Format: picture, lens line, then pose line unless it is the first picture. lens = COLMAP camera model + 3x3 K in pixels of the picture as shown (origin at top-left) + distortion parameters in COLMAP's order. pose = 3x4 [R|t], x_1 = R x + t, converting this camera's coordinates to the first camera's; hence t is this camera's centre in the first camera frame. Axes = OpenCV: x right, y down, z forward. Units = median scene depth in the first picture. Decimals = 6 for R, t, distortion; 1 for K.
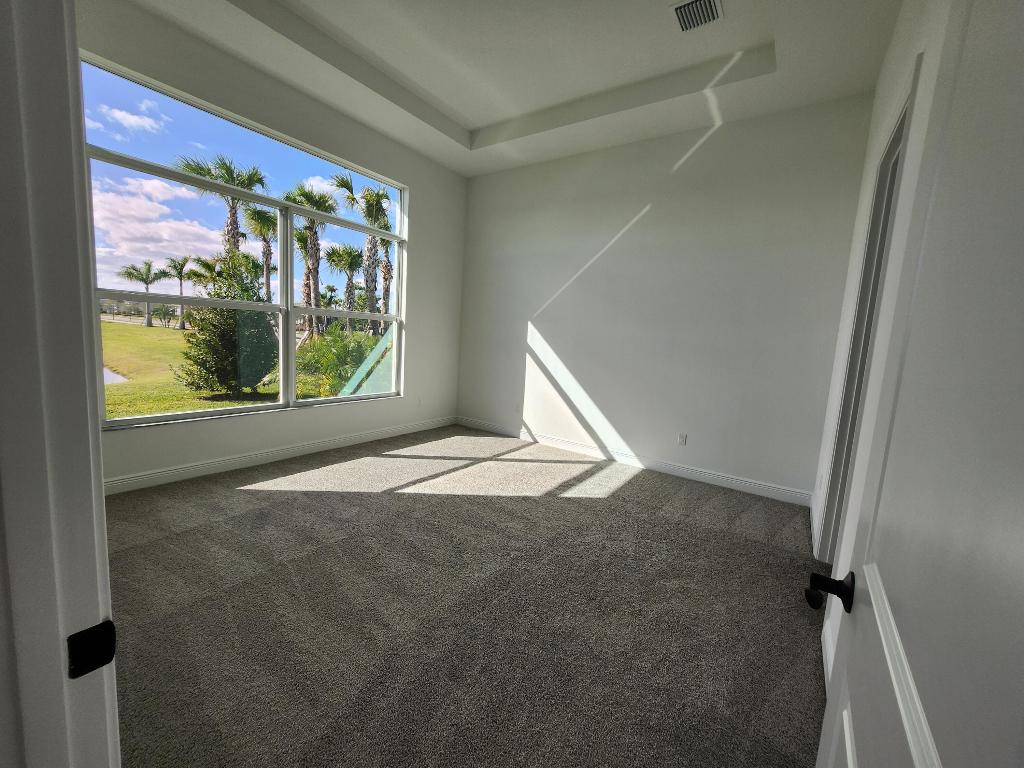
lens RADIAL K [[408.9, 0, 512.0], [0, 408.9, 384.0], [0, 0, 1]] dist [-0.000625, -0.000056]
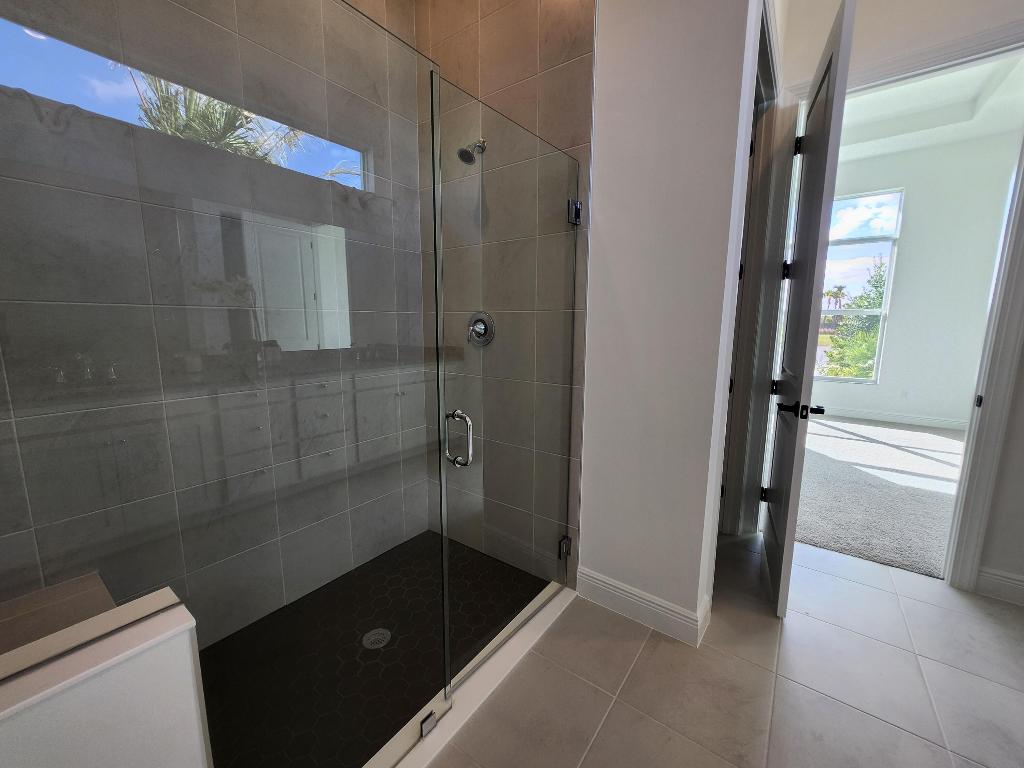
lens RADIAL K [[408.9, 0, 512.0], [0, 408.9, 384.0], [0, 0, 1]] dist [-0.000625, -0.000056]
pose [[-0.039233, 0.093771, -0.994820, 0.943559], [-0.123323, 0.987521, 0.097946, 0.050537], [0.991591, 0.126527, -0.027180, 0.080976]]
